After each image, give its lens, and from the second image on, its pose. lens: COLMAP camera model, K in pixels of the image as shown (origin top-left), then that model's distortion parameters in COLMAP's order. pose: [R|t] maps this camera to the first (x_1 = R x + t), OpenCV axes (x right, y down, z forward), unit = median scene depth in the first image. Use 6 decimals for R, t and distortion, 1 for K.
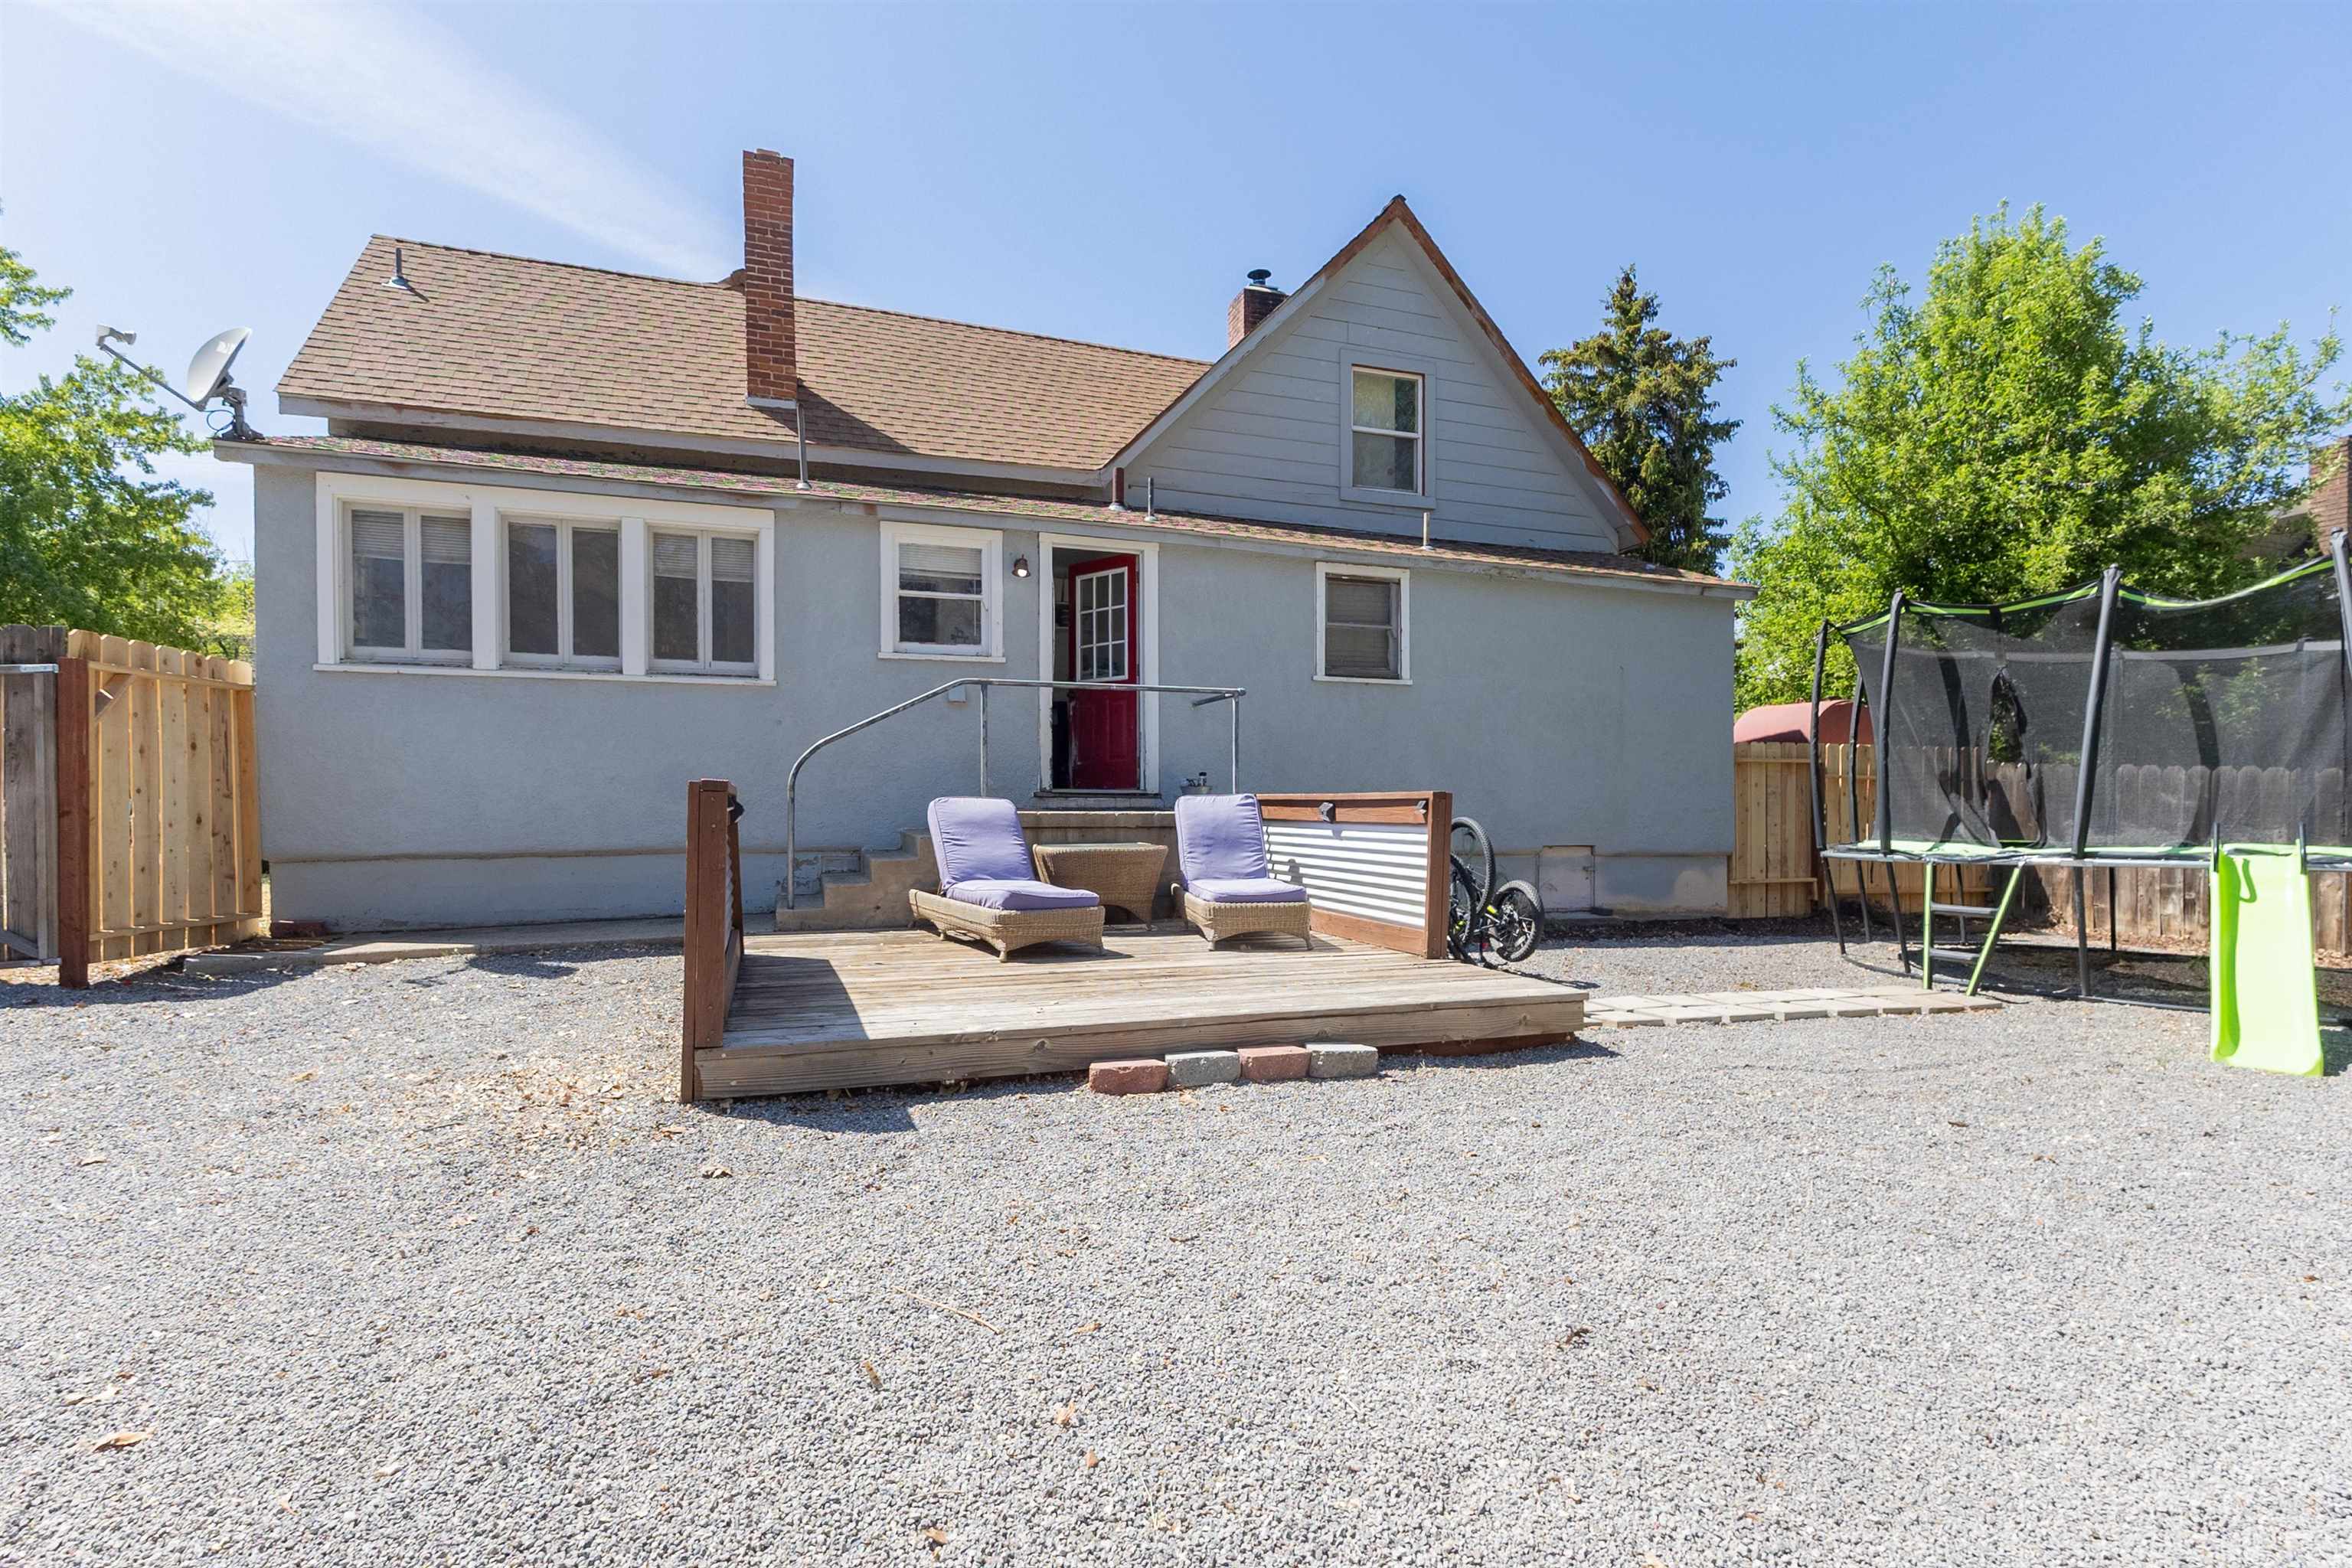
lens RADIAL K [[1126.7, 0, 1180.8], [0, 1126.7, 815.8], [0, 0, 1]] dist [0.005156, -0.000459]
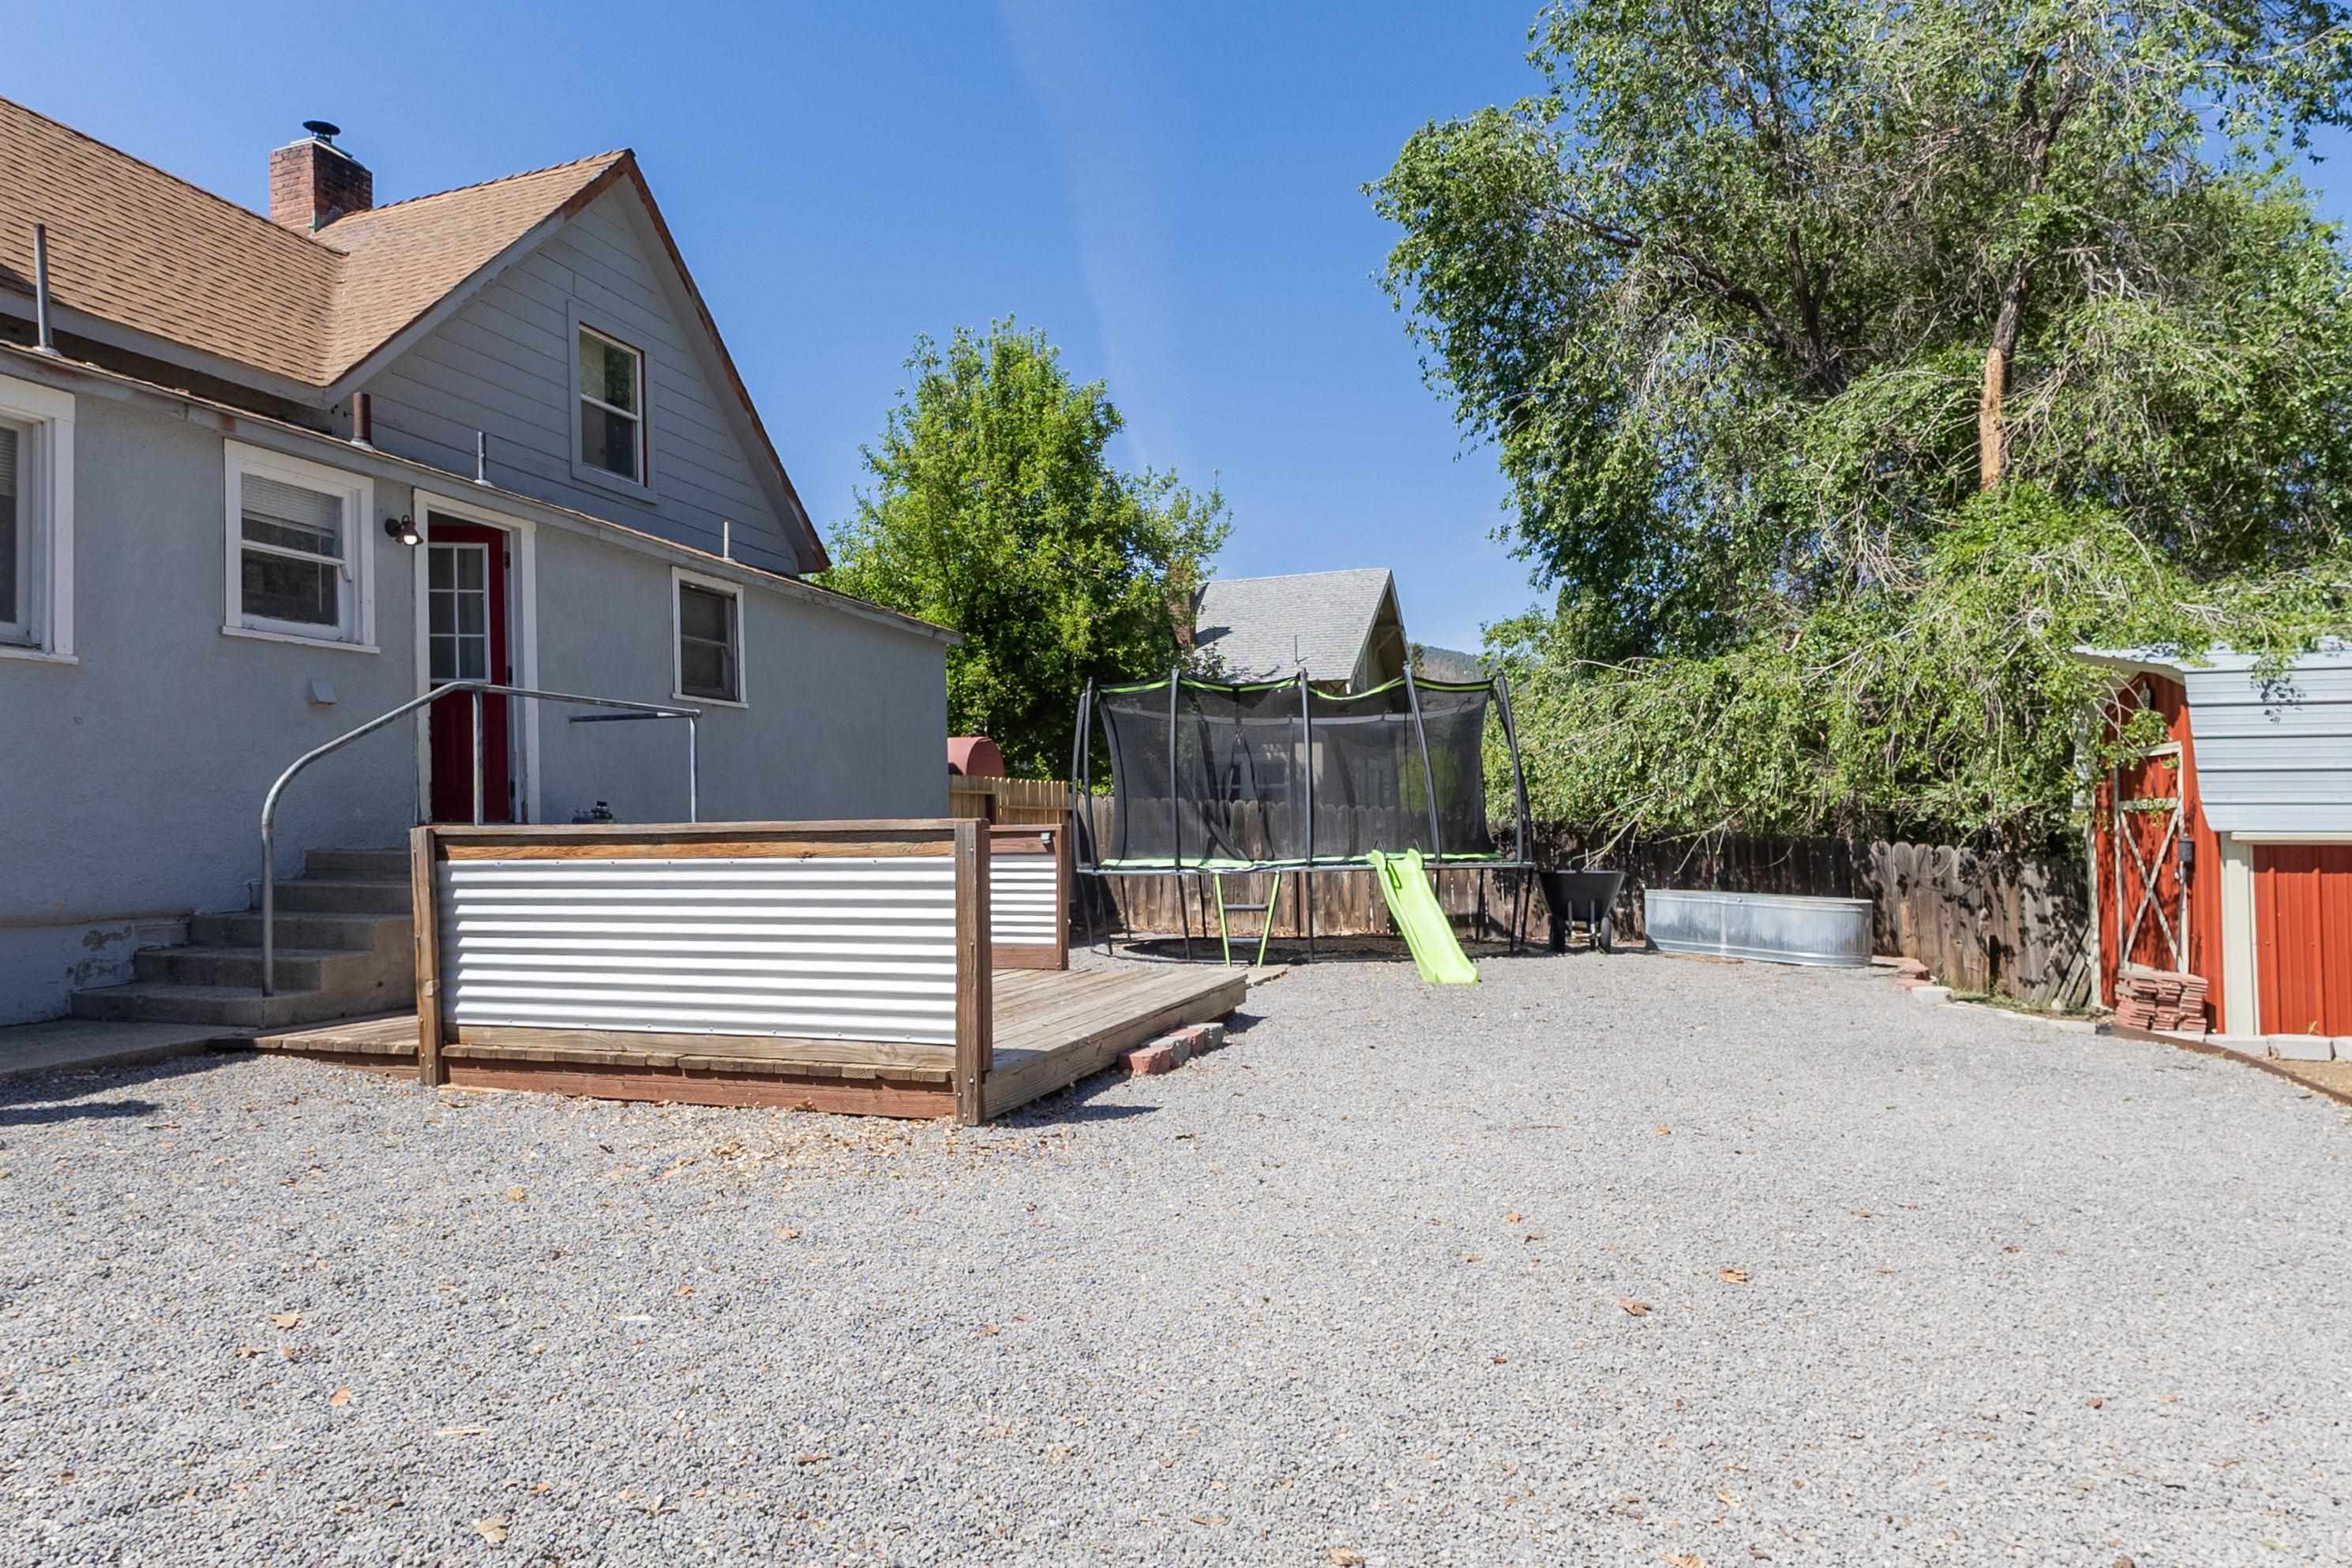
lens RADIAL K [[1364.7, 0, 1176.0], [0, 1364.7, 784.0], [0, 0, 1]] dist [0.001816, 0.000958]
pose [[0.617177, 0.017063, 0.786639, -0.519056], [0.017396, 0.999225, -0.035323, -0.007642], [-0.786632, 0.035485, 0.616401, 0.024225]]
